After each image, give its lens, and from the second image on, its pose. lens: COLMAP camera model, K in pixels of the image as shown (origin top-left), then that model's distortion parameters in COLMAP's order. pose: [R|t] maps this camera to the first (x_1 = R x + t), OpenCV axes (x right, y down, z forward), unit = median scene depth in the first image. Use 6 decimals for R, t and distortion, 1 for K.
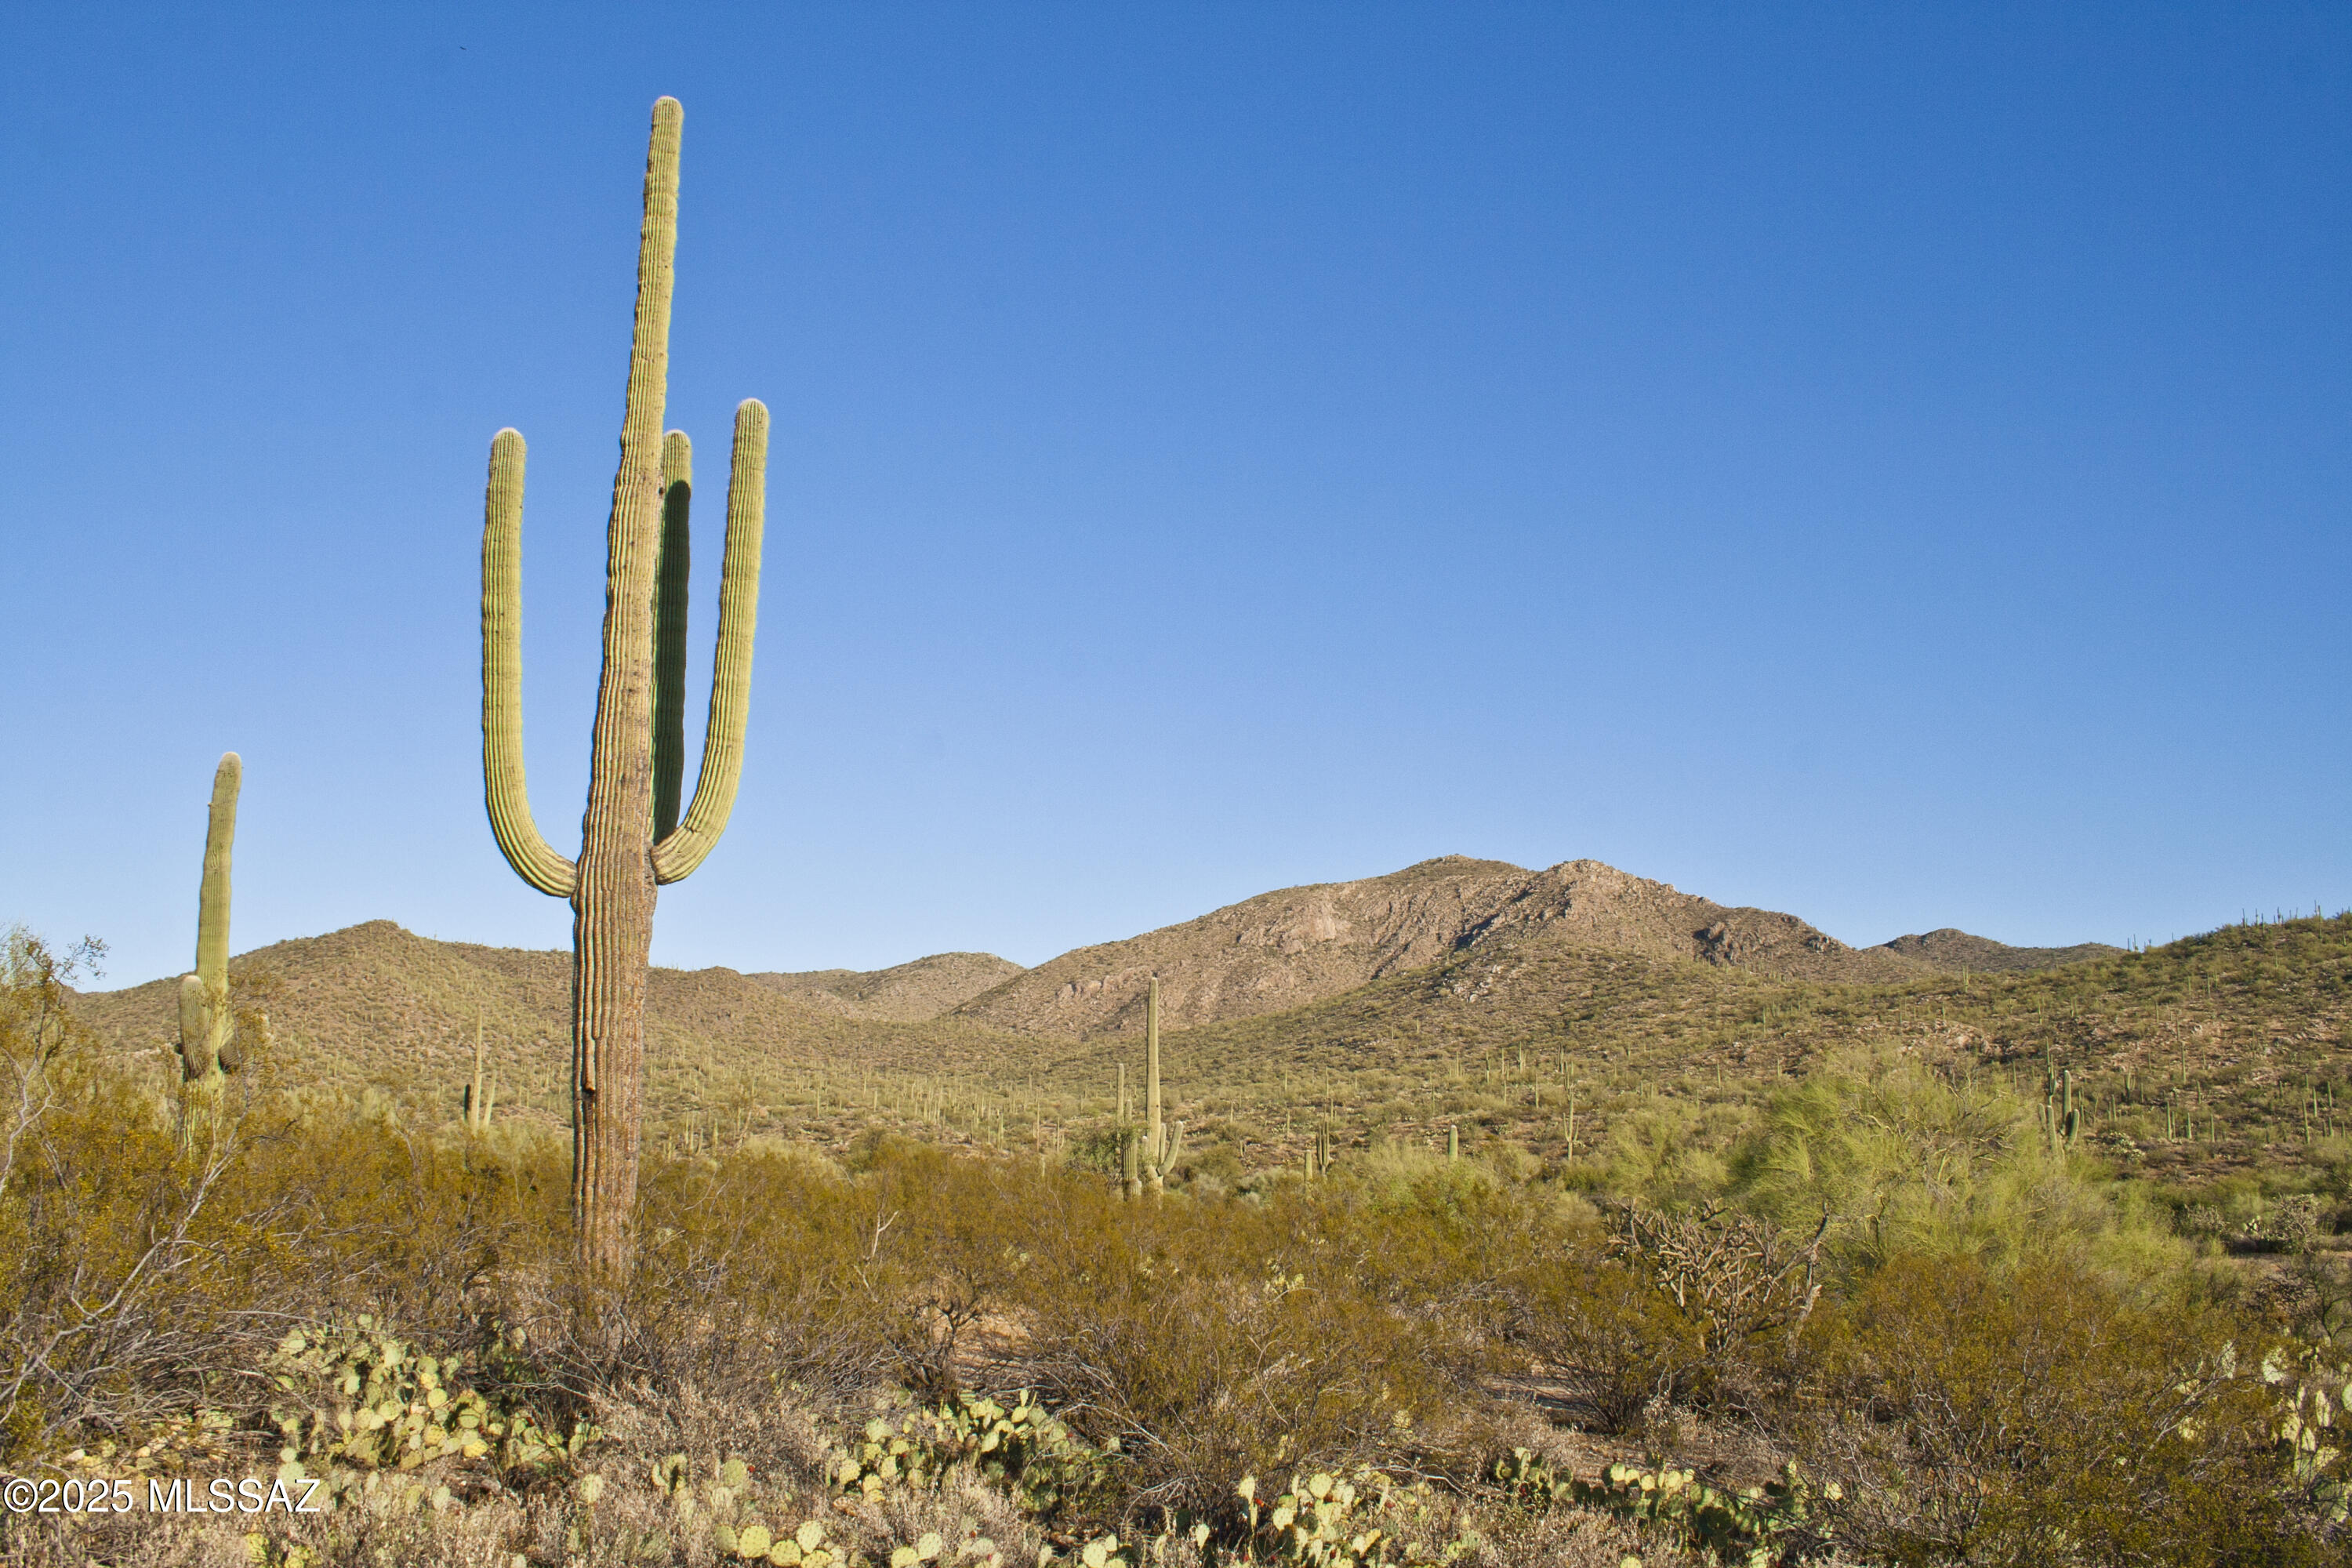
lens RADIAL K [[2188.4, 0, 1172.3], [0, 2188.4, 723.5], [0, 0, 1]] dist [-0.125405, 0.069271]
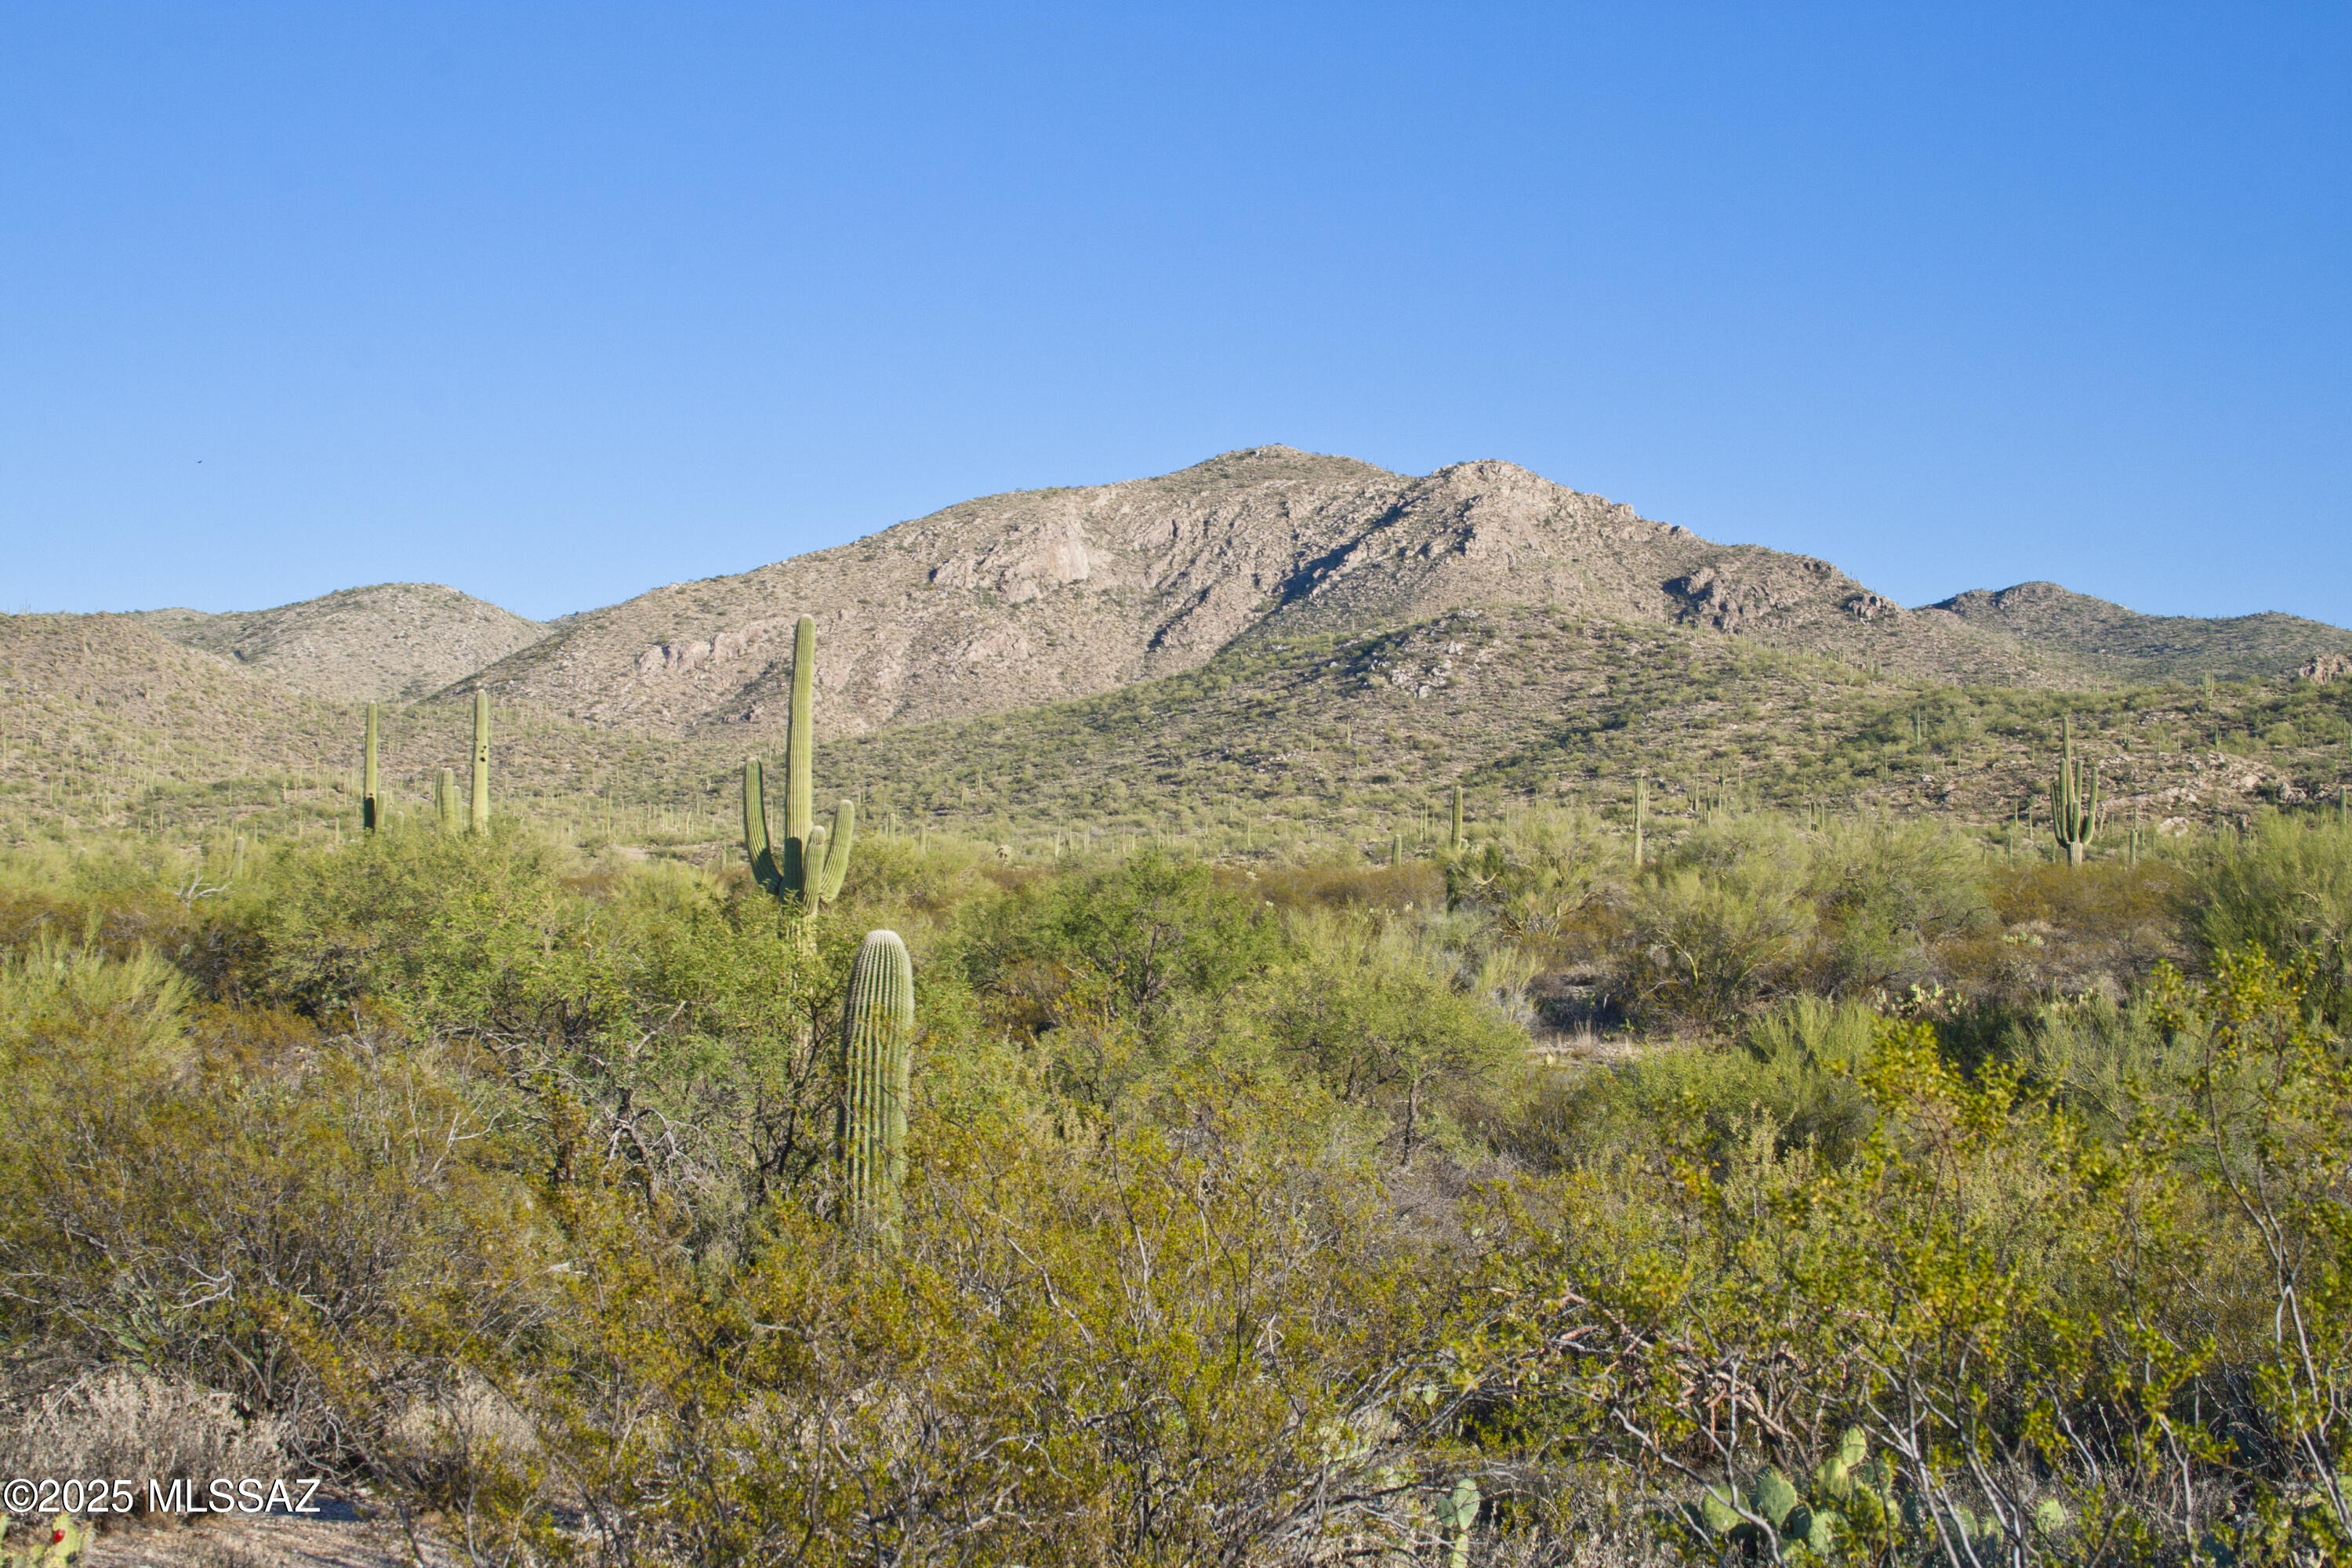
lens RADIAL K [[3822.5, 0, 1176.0], [0, 3822.5, 784.0], [0, 0, 1]] dist [-0.001121, 0.054187]
pose [[0.990600, 0.012572, 0.136210, -0.048600], [-0.033736, 0.987463, 0.154206, -0.011528], [-0.132563, -0.157351, 0.978605, -0.065643]]
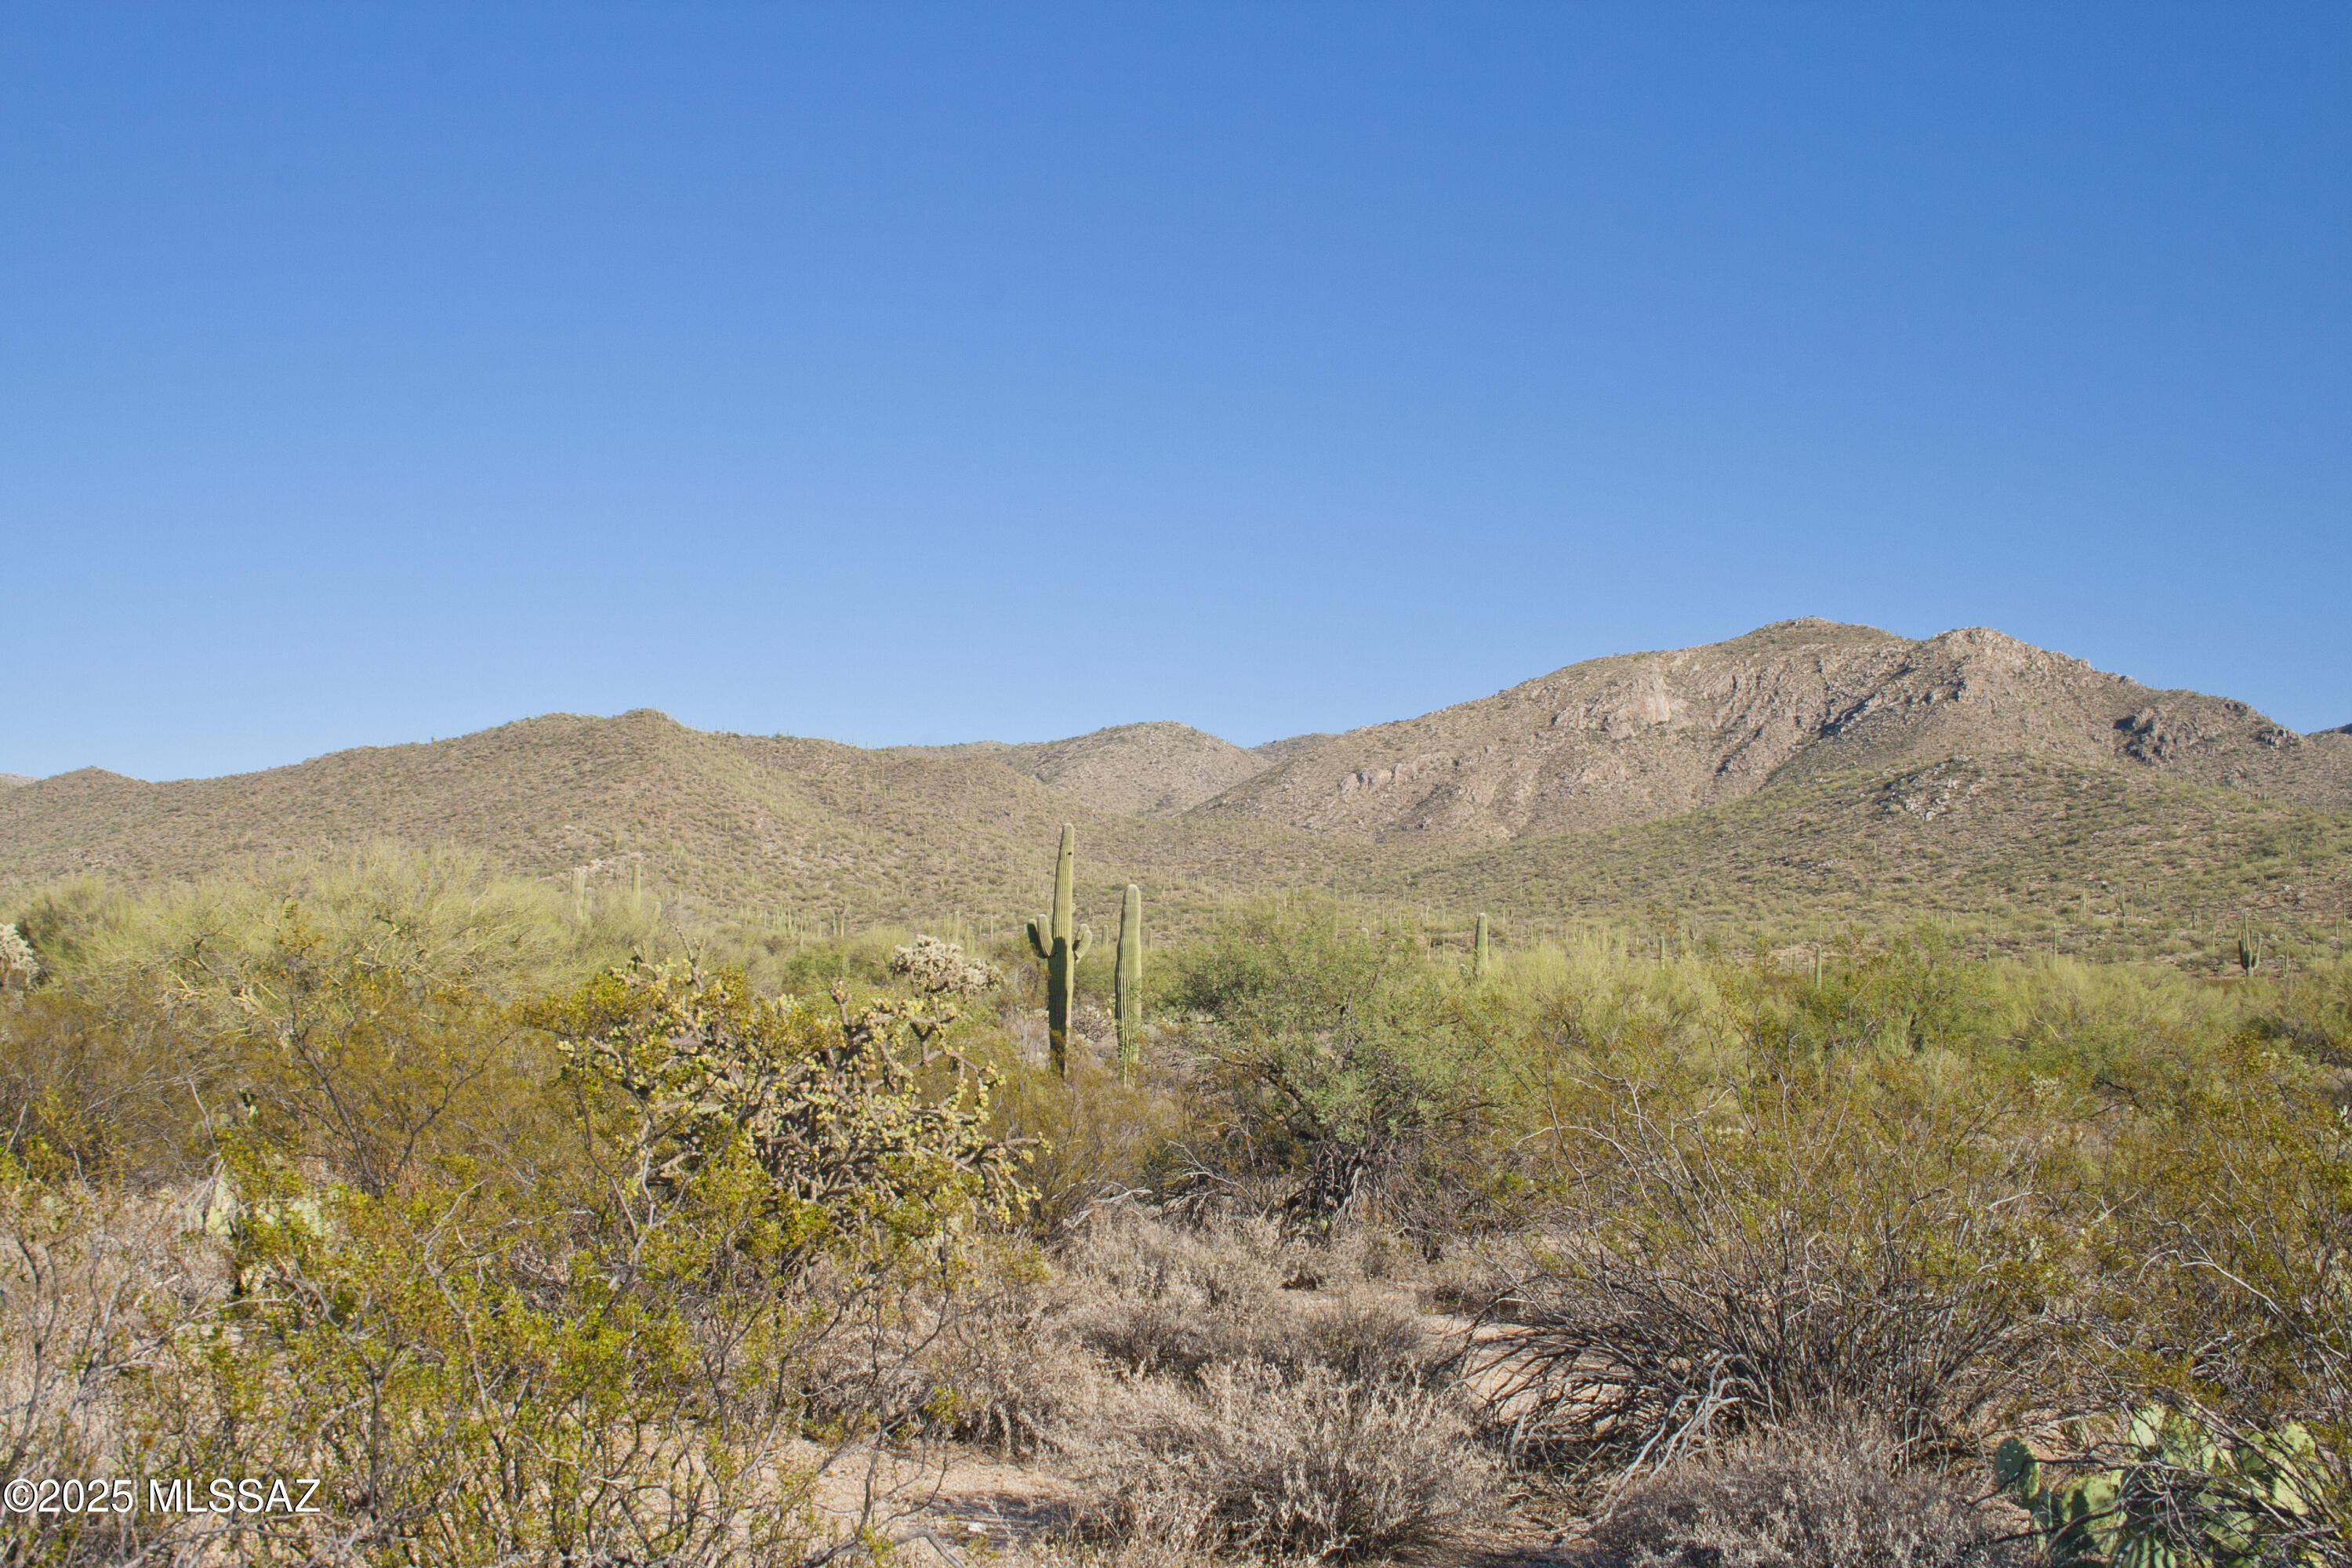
lens RADIAL K [[3008.2, 0, 1185.1], [0, 3008.2, 732.9], [0, 0, 1]] dist [-0.015840, 0.024619]
pose [[0.999142, 0.010621, -0.040027, -0.065537], [-0.005956, 0.993357, 0.114918, -0.027502], [0.040981, -0.114581, 0.992568, -0.140256]]
